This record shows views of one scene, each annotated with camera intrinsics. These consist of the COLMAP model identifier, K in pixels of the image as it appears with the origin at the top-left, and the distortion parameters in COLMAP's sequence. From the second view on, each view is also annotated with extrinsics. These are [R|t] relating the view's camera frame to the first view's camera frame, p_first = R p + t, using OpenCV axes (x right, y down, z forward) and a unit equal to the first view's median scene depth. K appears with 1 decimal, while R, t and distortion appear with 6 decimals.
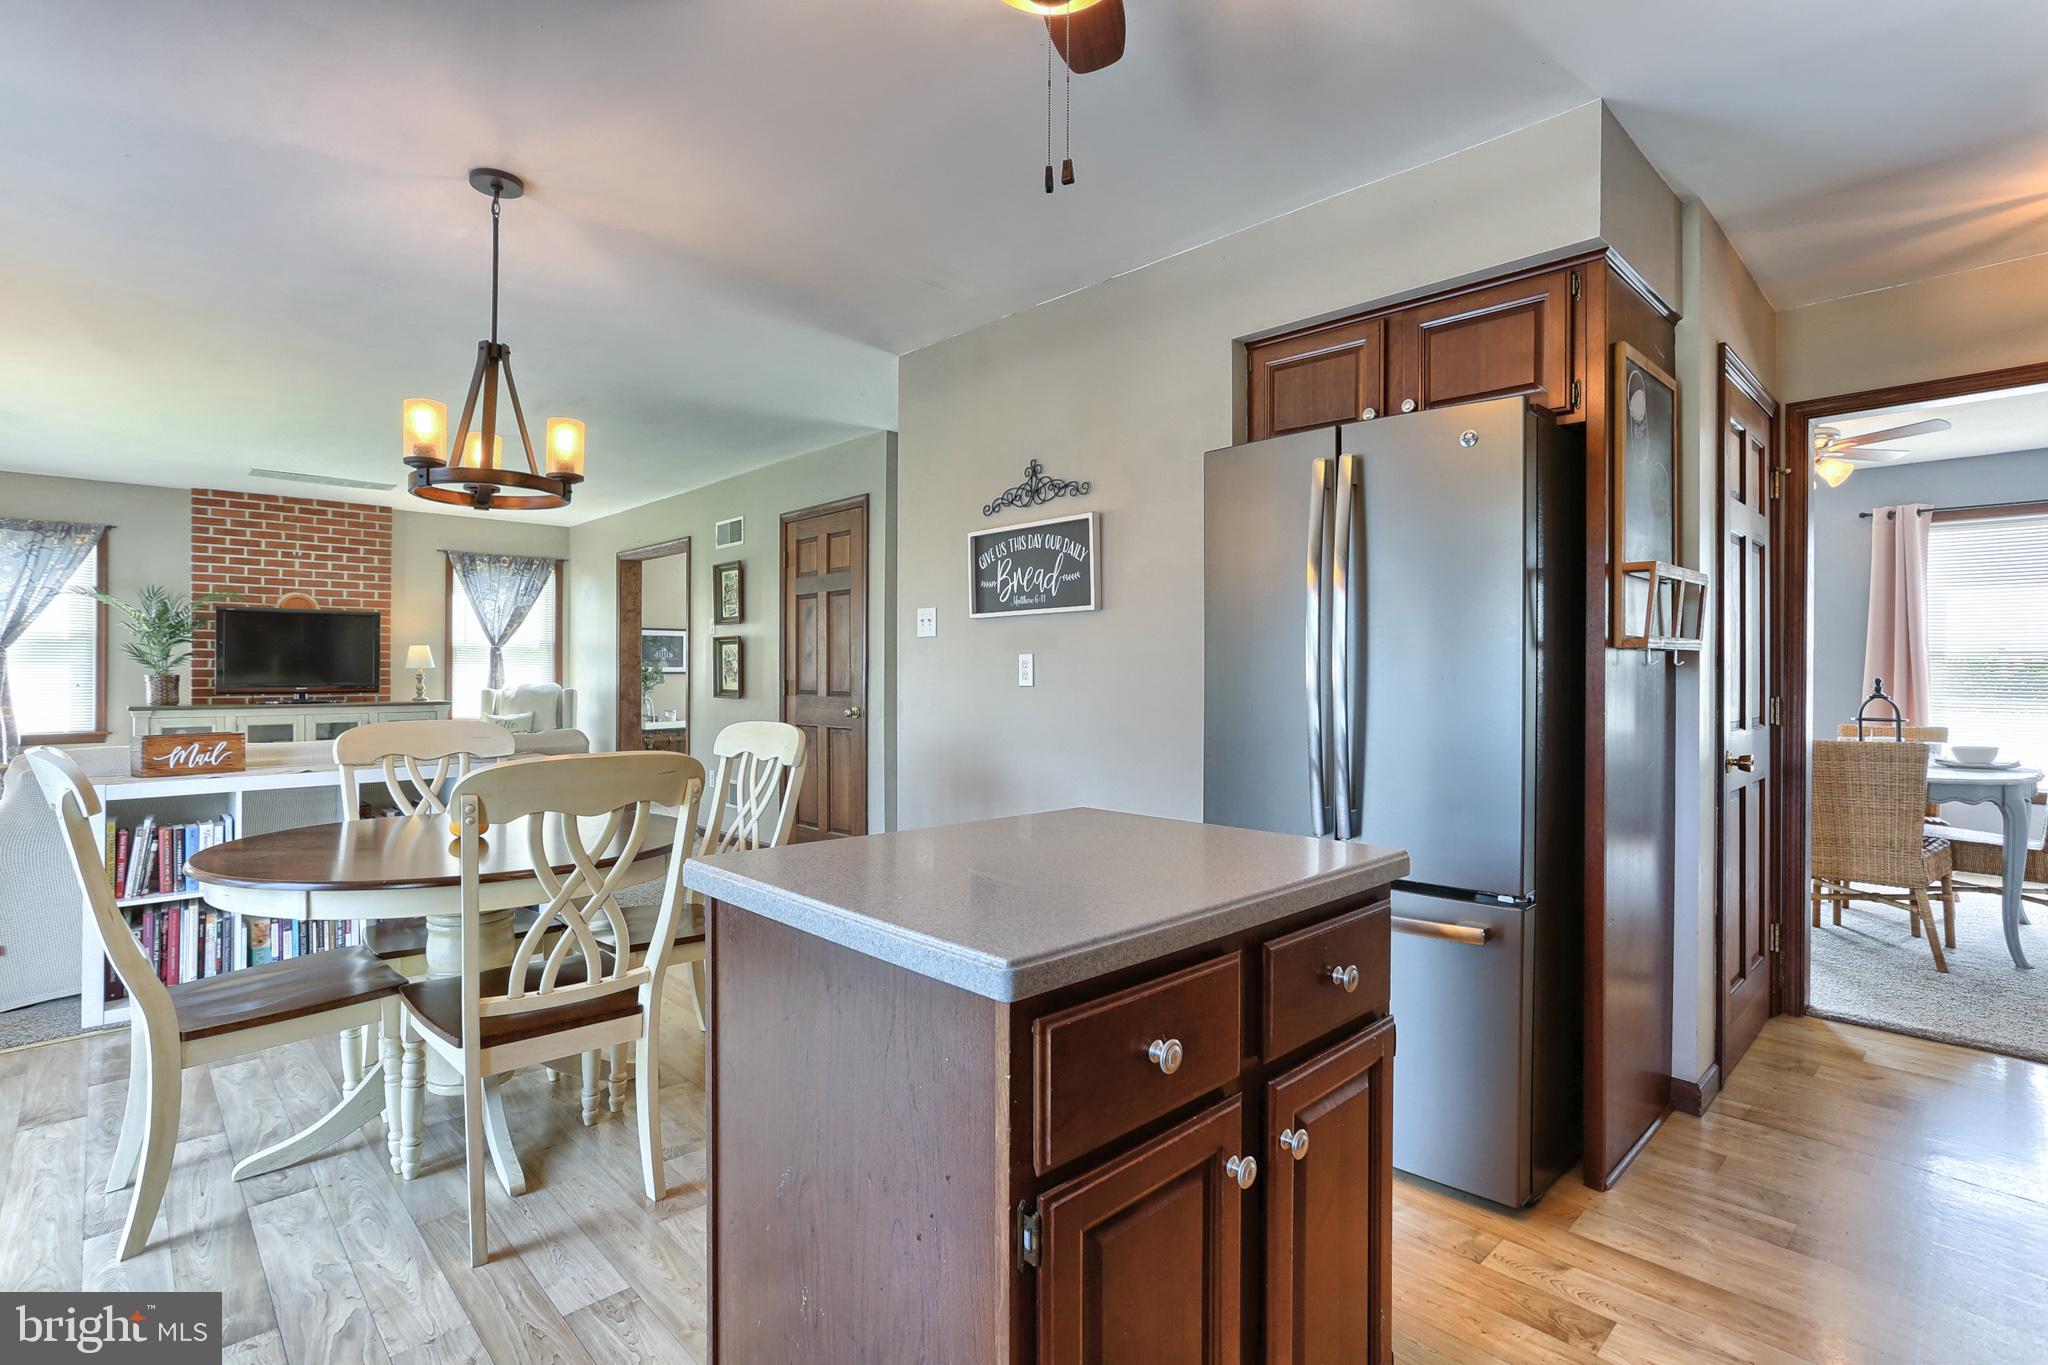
lens RADIAL K [[1005.7, 0, 1028.2], [0, 1005.7, 677.5], [0, 0, 1]] dist [-0.044923, 0.014112]
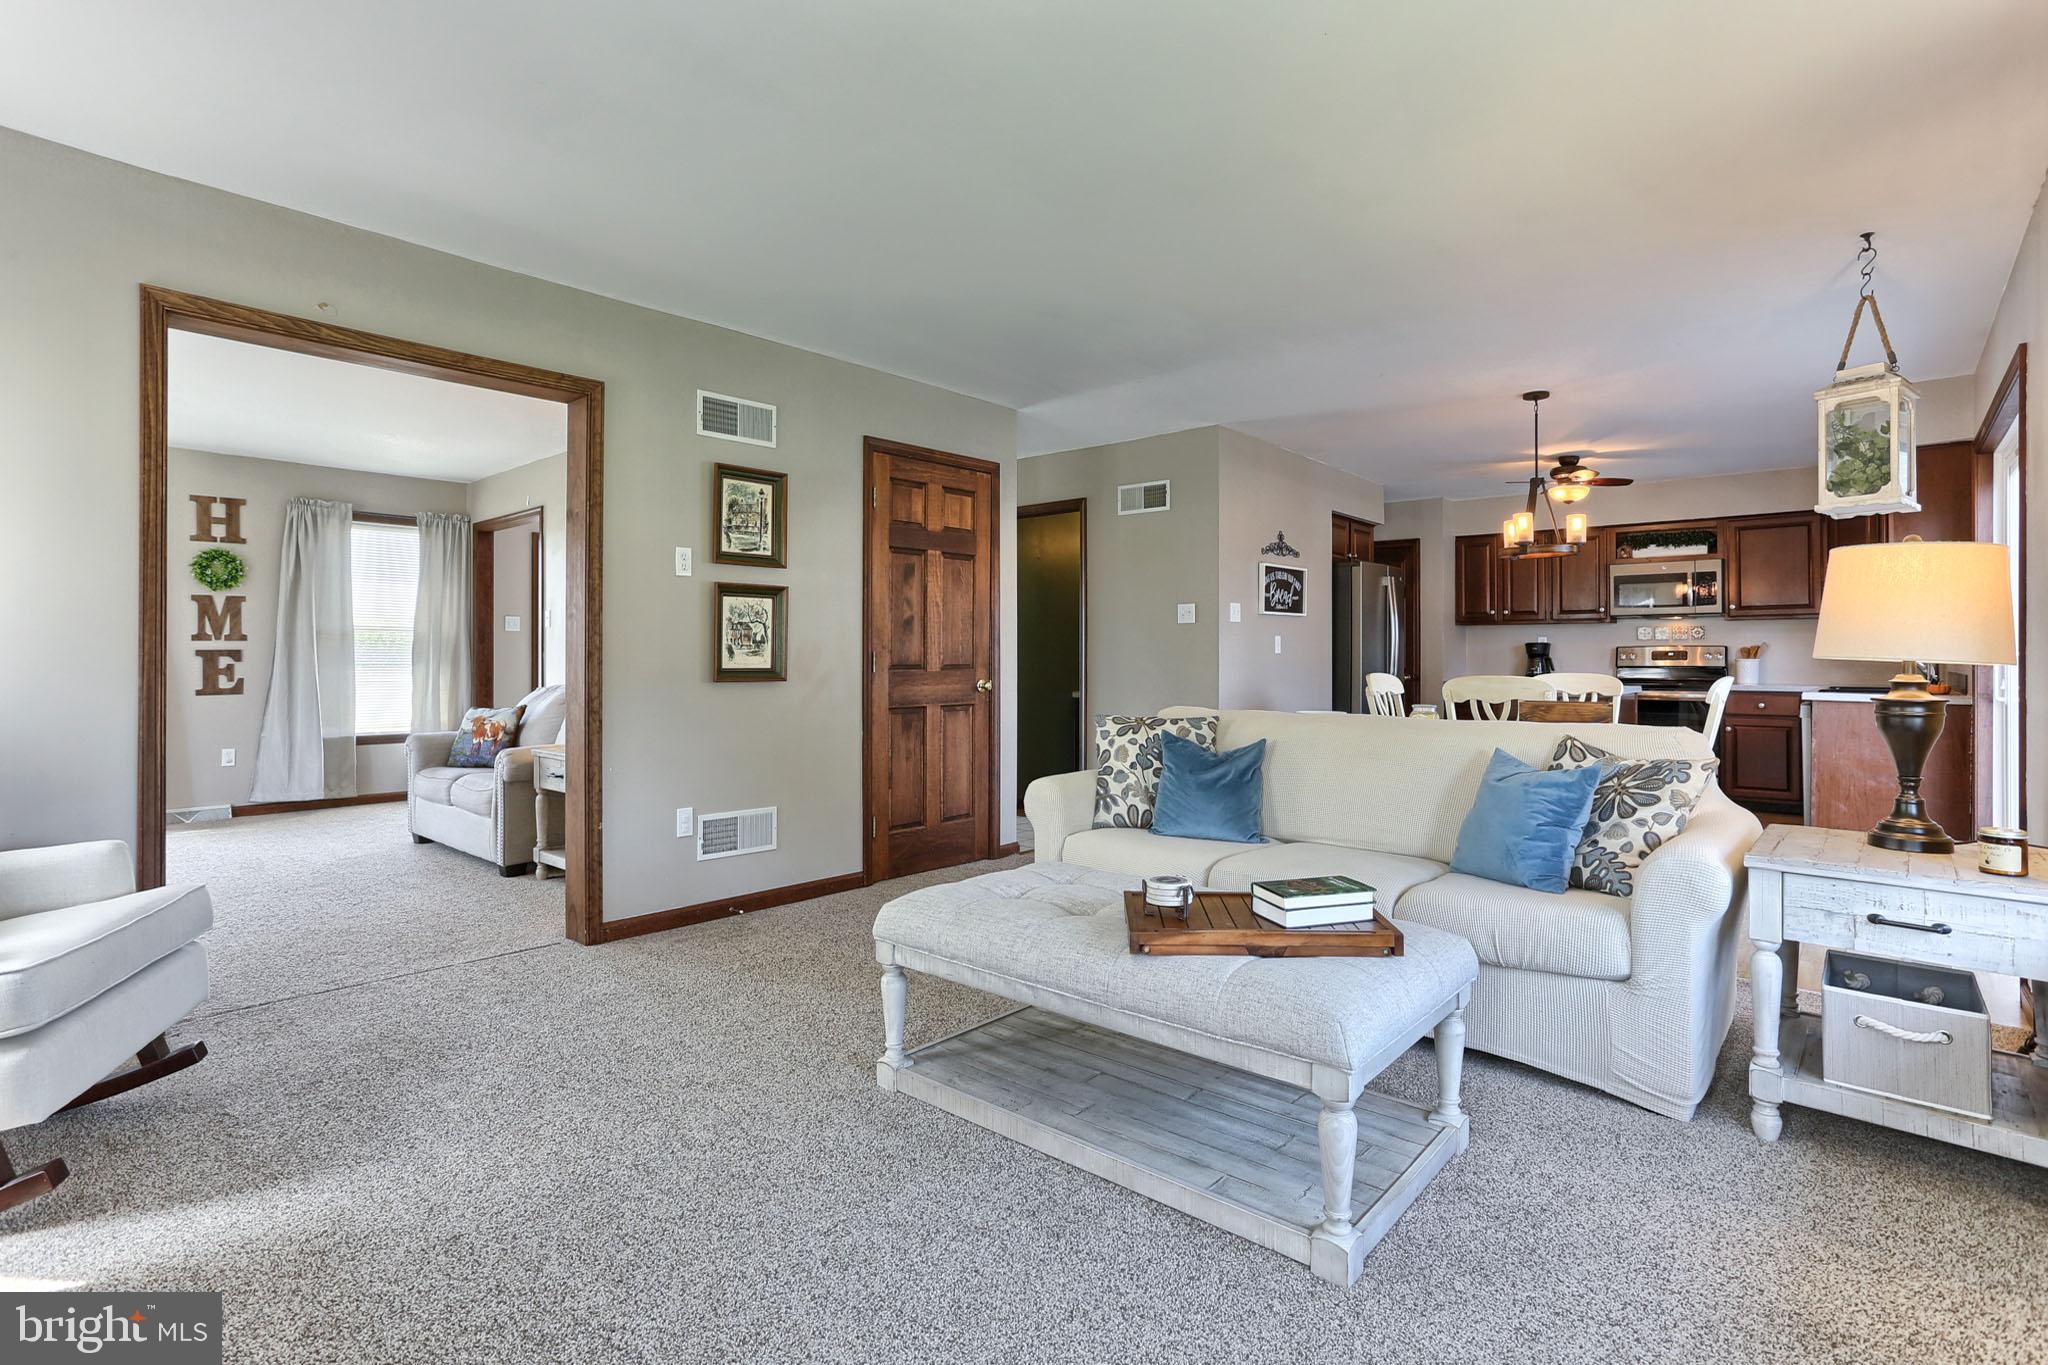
lens RADIAL K [[1005.7, 0, 1004.8], [0, 1005.7, 663.9], [0, 0, 1]] dist [-0.044923, 0.014112]
pose [[-0.110645, -0.011445, 0.993794, -1.761603], [0.002256, 0.999928, 0.011767, 0.004642], [-0.993857, 0.003544, -0.110611, 1.695677]]
